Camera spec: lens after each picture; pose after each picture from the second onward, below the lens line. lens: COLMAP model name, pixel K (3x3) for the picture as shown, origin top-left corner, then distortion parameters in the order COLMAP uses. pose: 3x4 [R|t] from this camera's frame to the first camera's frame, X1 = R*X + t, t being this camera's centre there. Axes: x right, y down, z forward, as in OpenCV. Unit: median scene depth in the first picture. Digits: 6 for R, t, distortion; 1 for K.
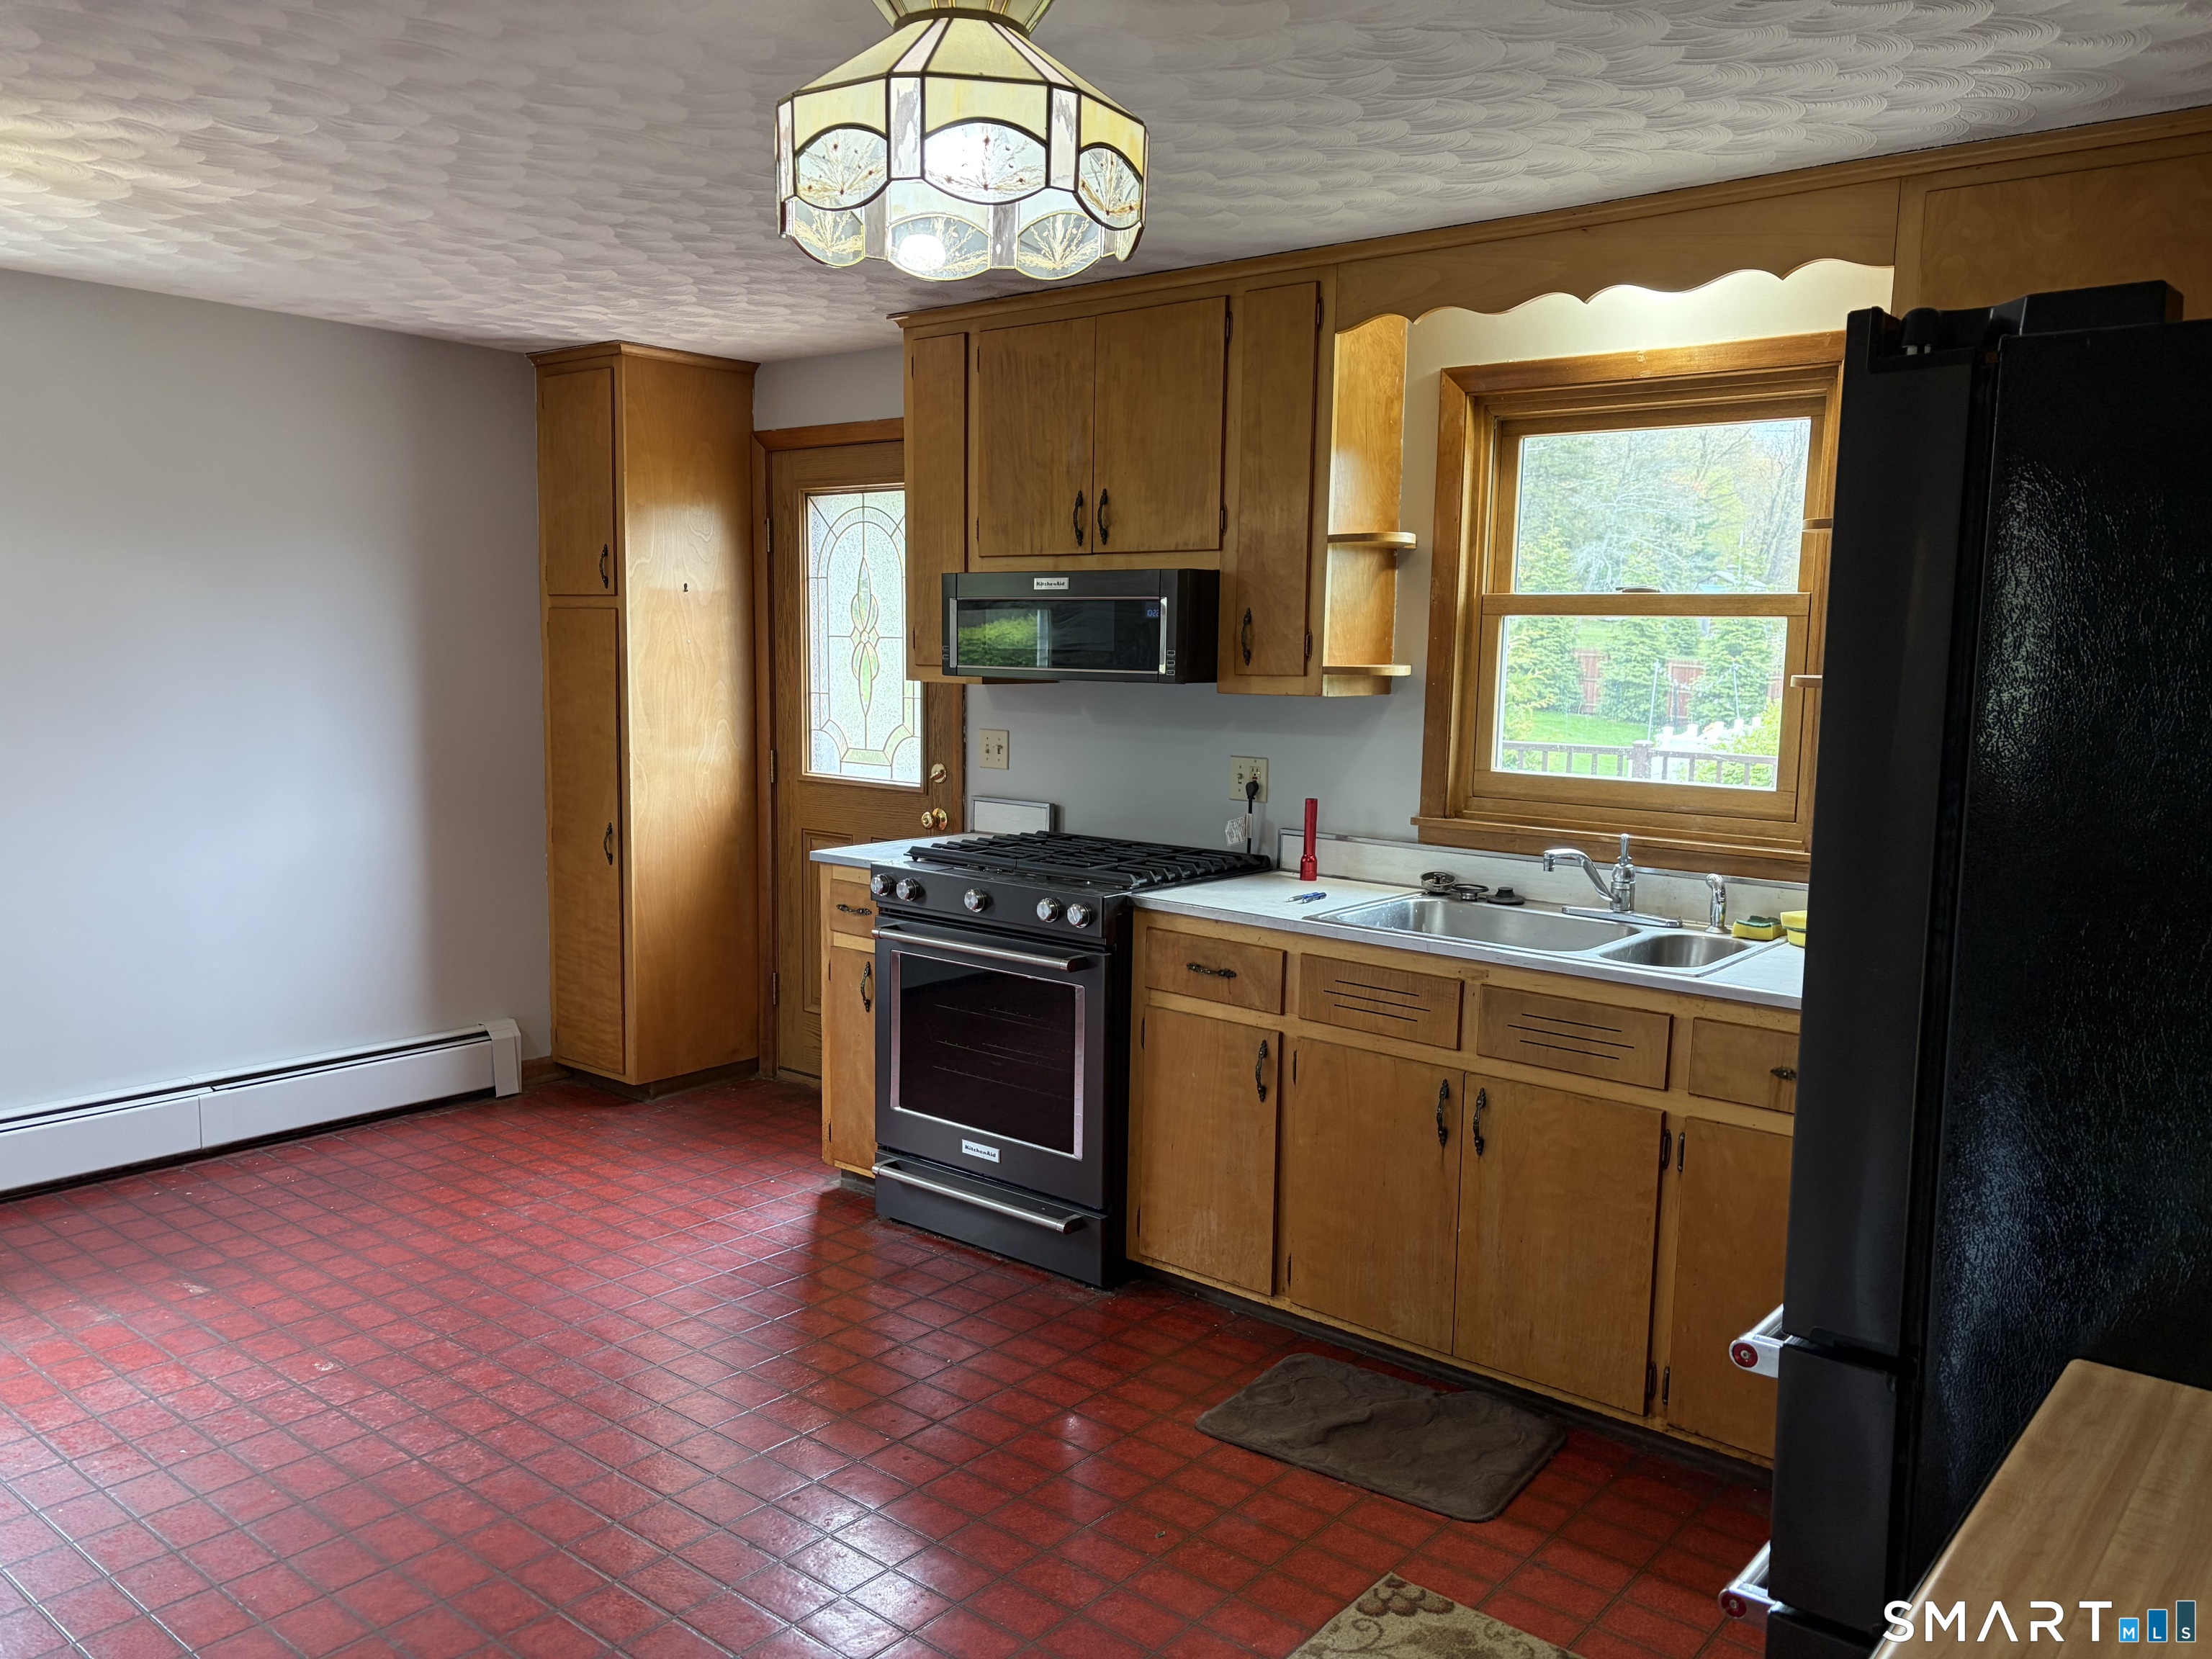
lens RADIAL K [[1683.1, 0, 1110.3], [0, 1683.1, 845.3], [0, 0, 1]] dist [0.139654, -0.287721]
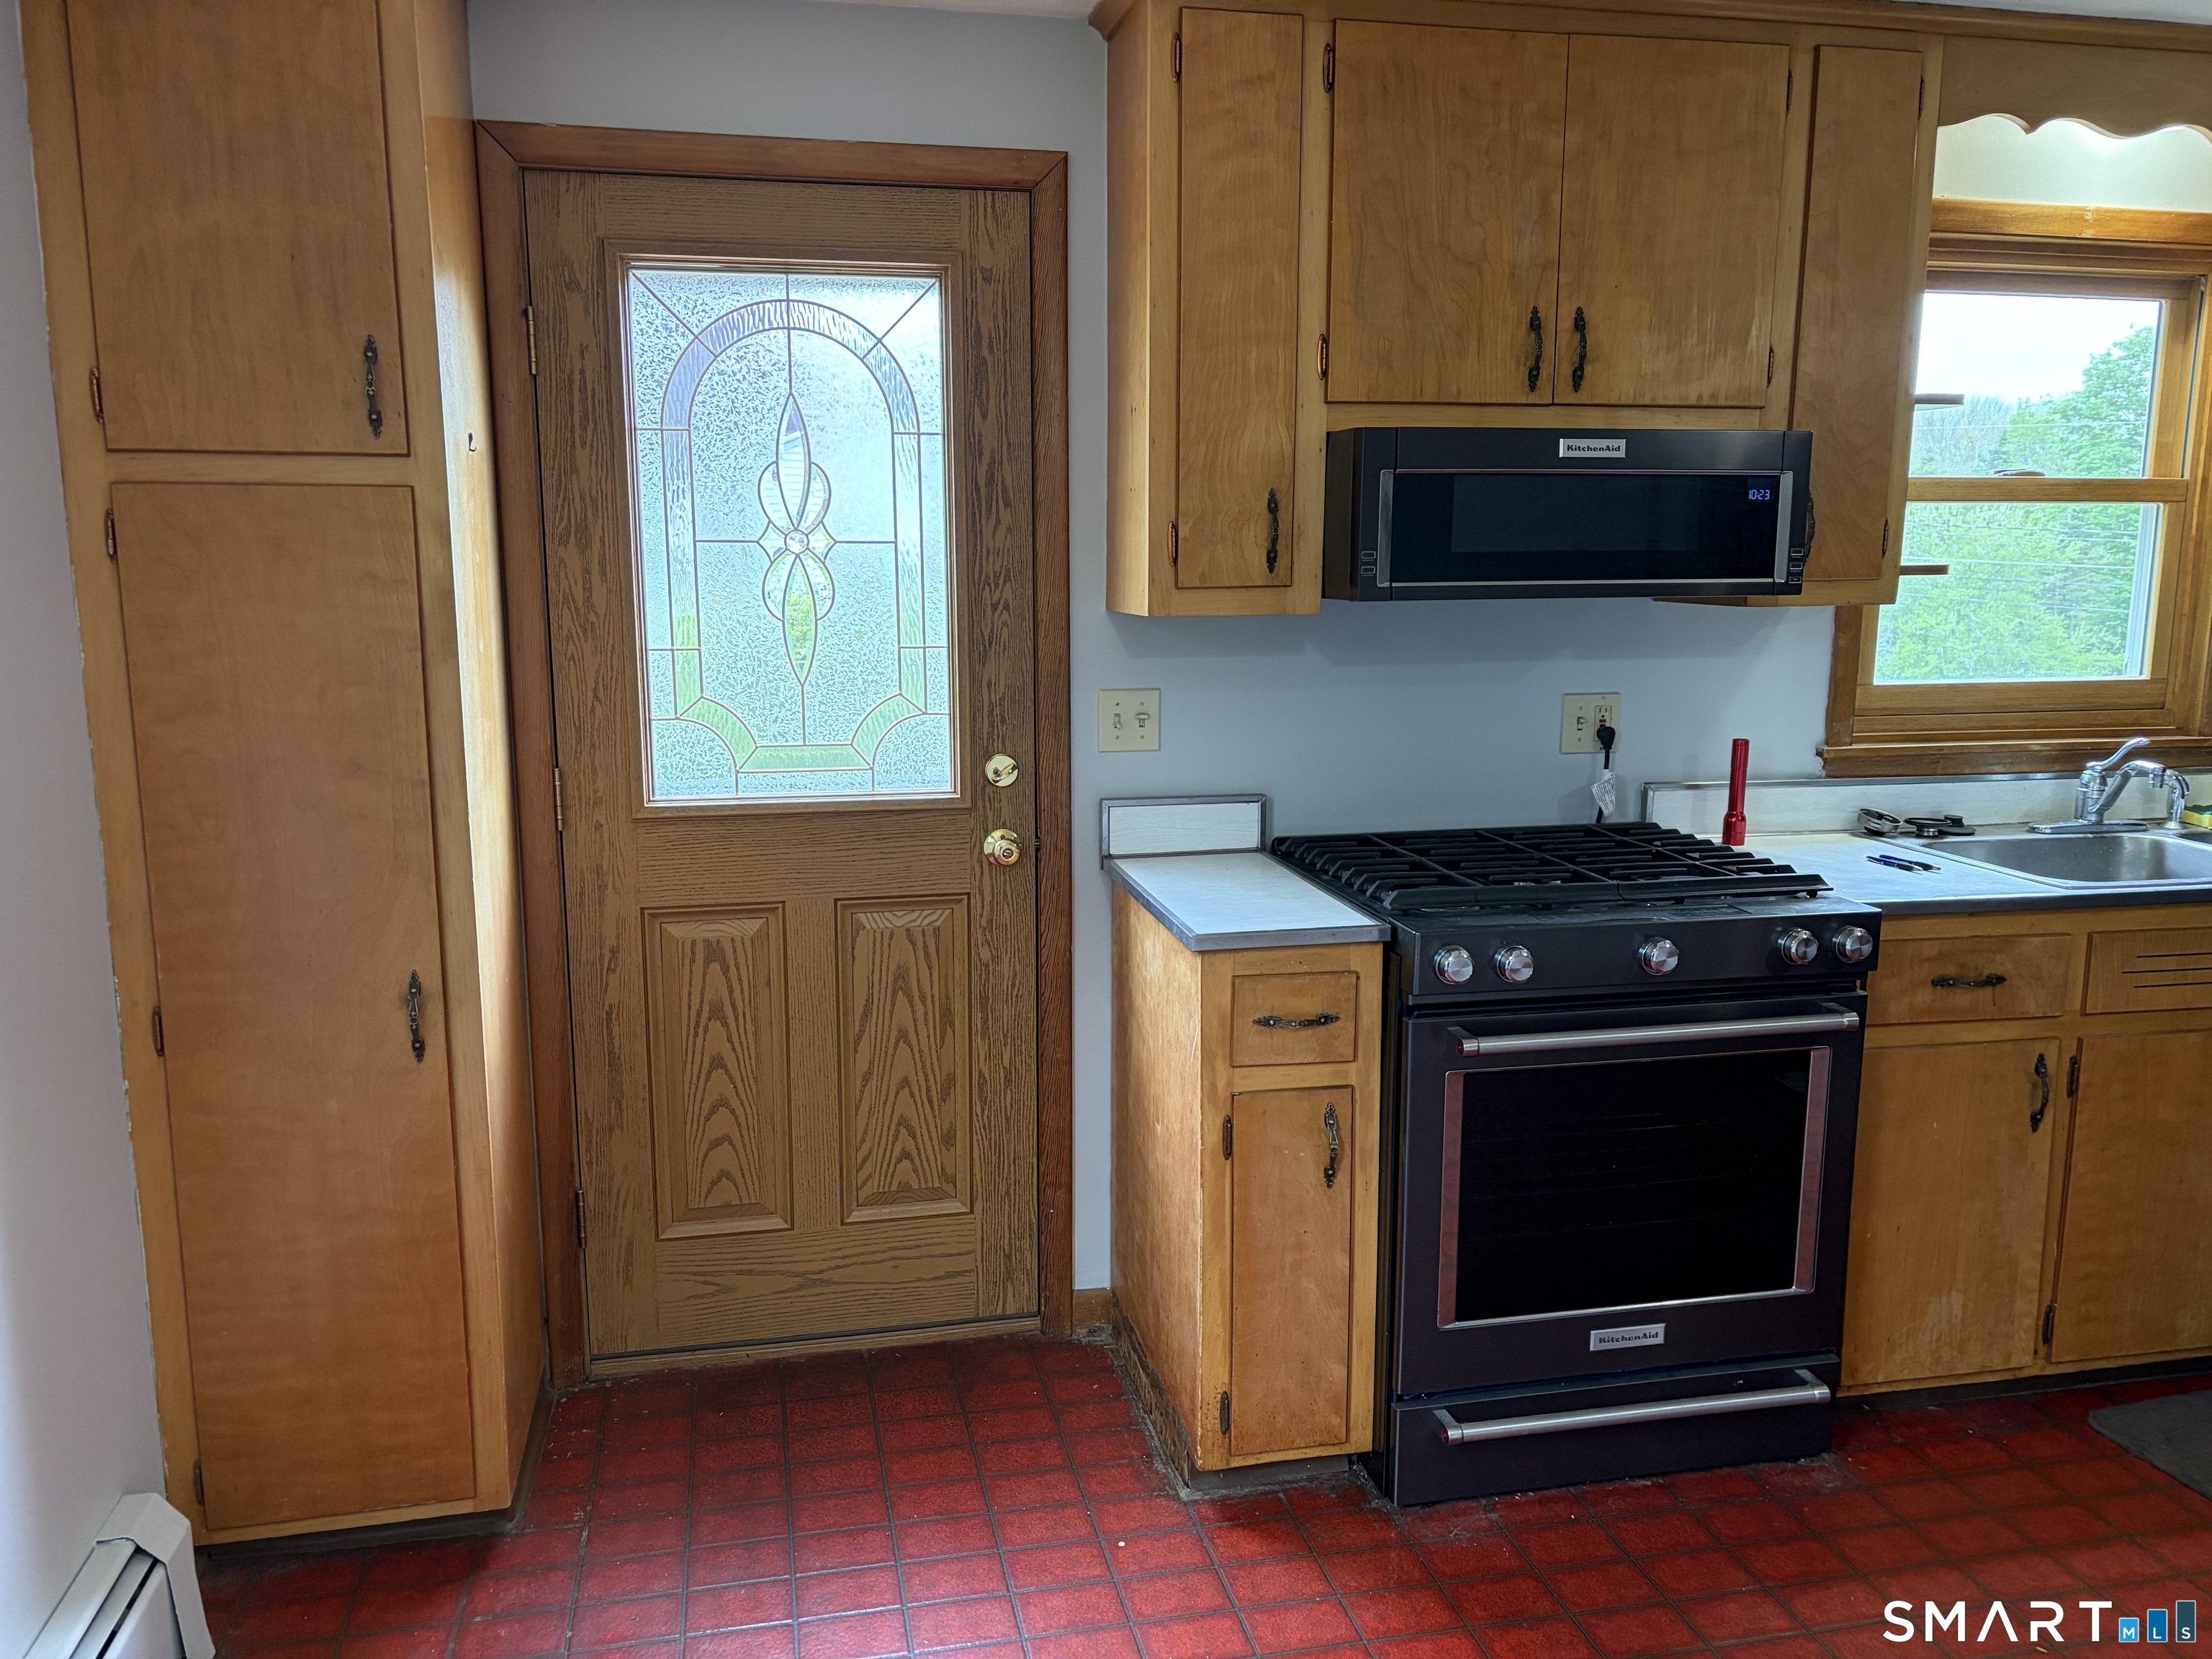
lens RADIAL K [[1653.7, 0, 1106.0], [0, 1653.7, 829.5], [0, 0, 1]] dist [0.066033, -0.072318]
pose [[0.621498, -0.147334, 0.769437, -0.667535], [0.107531, 0.988904, 0.102503, -0.098109], [-0.776001, 0.019033, 0.630444, 0.757340]]
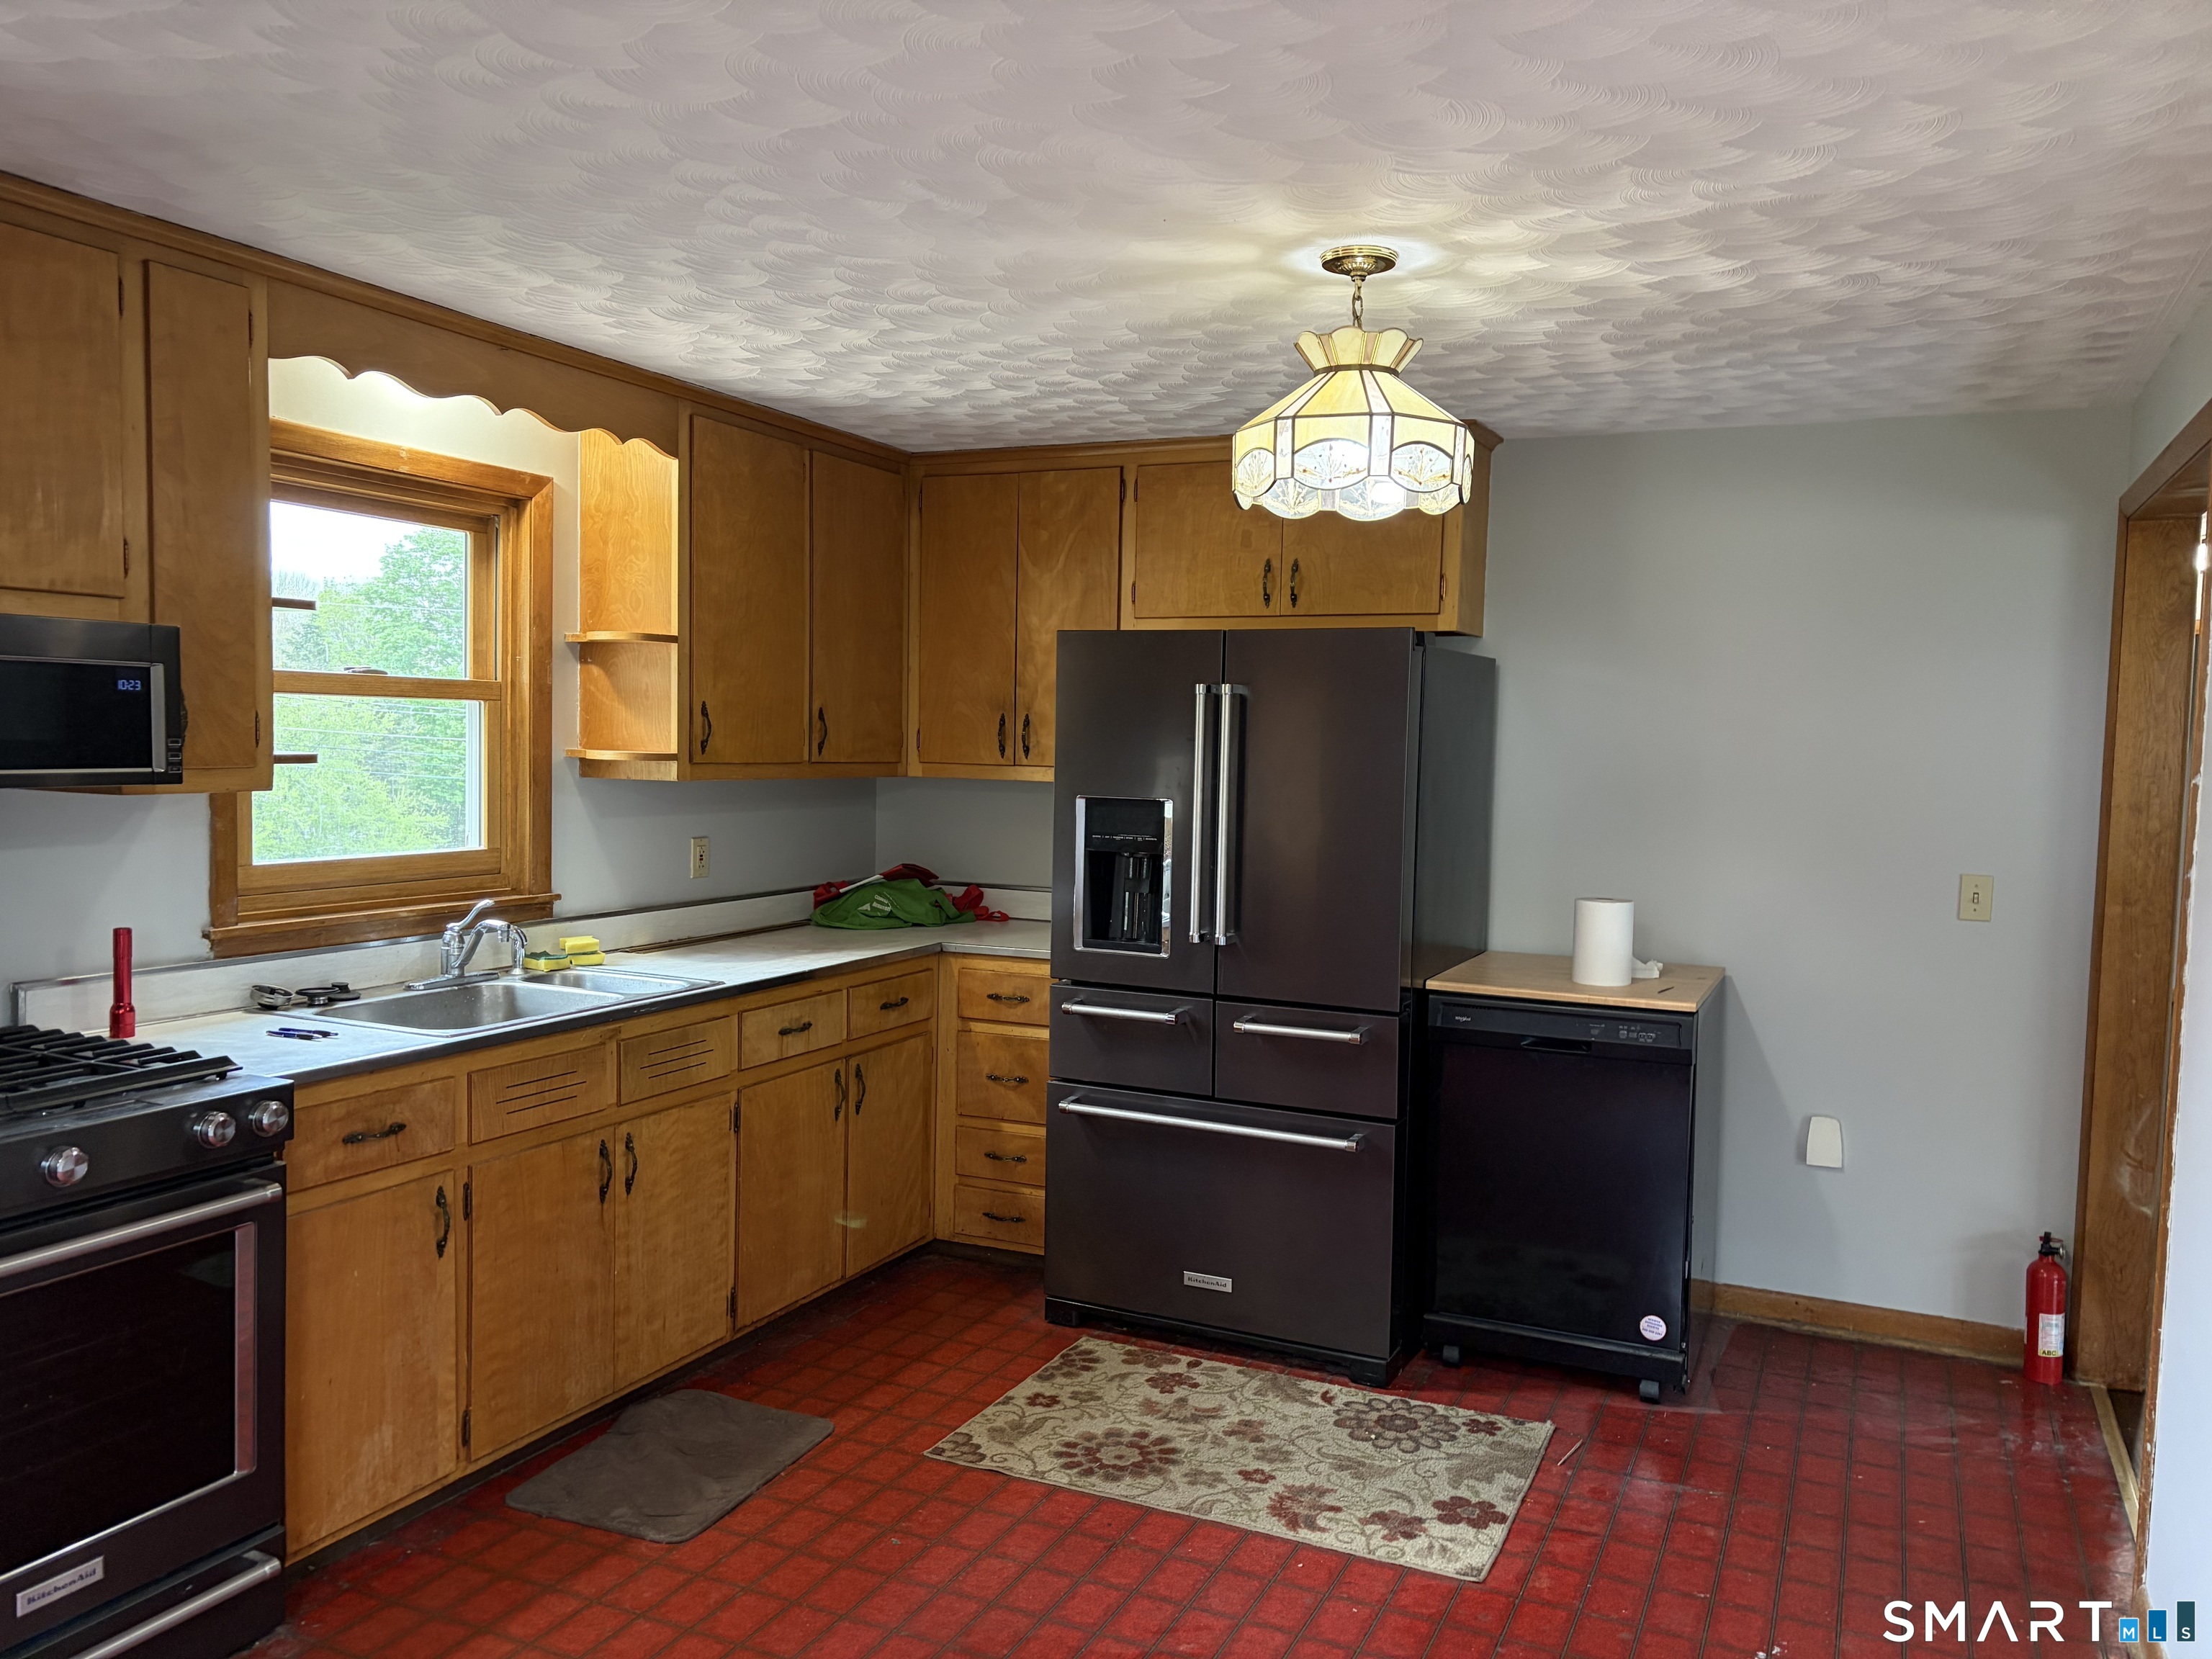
lens RADIAL K [[1666.1, 0, 1106.7], [0, 1666.1, 838.9], [0, 0, 1]] dist [0.008484, 0.013816]
pose [[-0.251349, -0.085349, 0.964126, -0.721170], [0.091865, 0.989504, 0.111546, -0.112205], [-0.963527, 0.116607, -0.240870, 0.765338]]
